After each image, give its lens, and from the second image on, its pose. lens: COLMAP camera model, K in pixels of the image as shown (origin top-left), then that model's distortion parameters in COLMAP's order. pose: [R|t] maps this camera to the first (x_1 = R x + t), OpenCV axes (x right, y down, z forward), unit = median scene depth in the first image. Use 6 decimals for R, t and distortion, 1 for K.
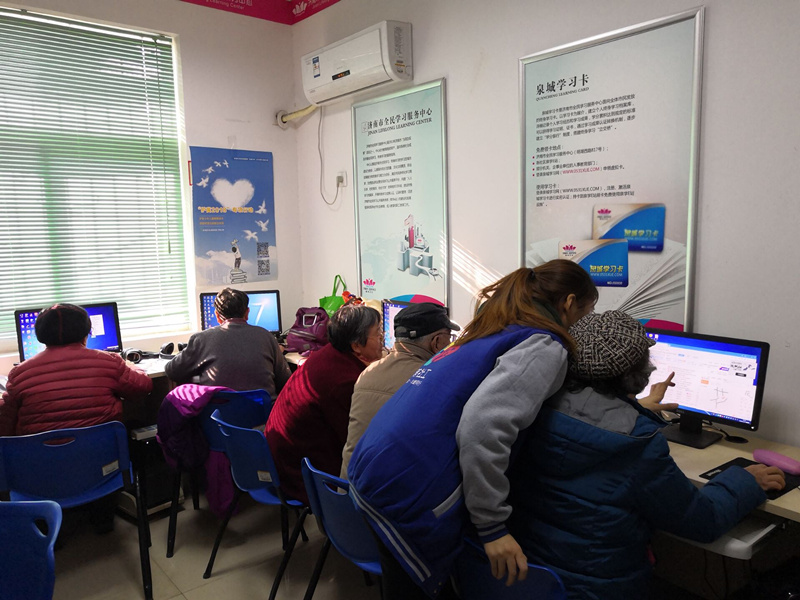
lens RADIAL K [[630.2, 0, 406.8], [0, 630.2, 304.0], [0, 0, 1]] dist [-0.005205, 0.036964]
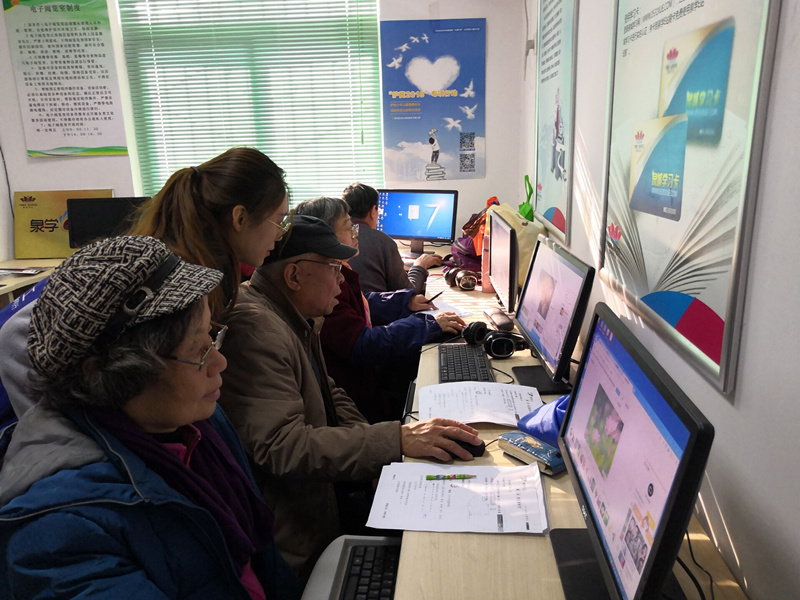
lens RADIAL K [[630.2, 0, 404.6], [0, 630.2, 299.7], [0, 0, 1]] dist [-0.005205, 0.036964]
pose [[0.732203, 0.171844, -0.659052, 0.466089], [-0.069160, 0.981404, 0.179060, -0.035377], [0.677566, -0.085528, 0.730472, 0.467095]]
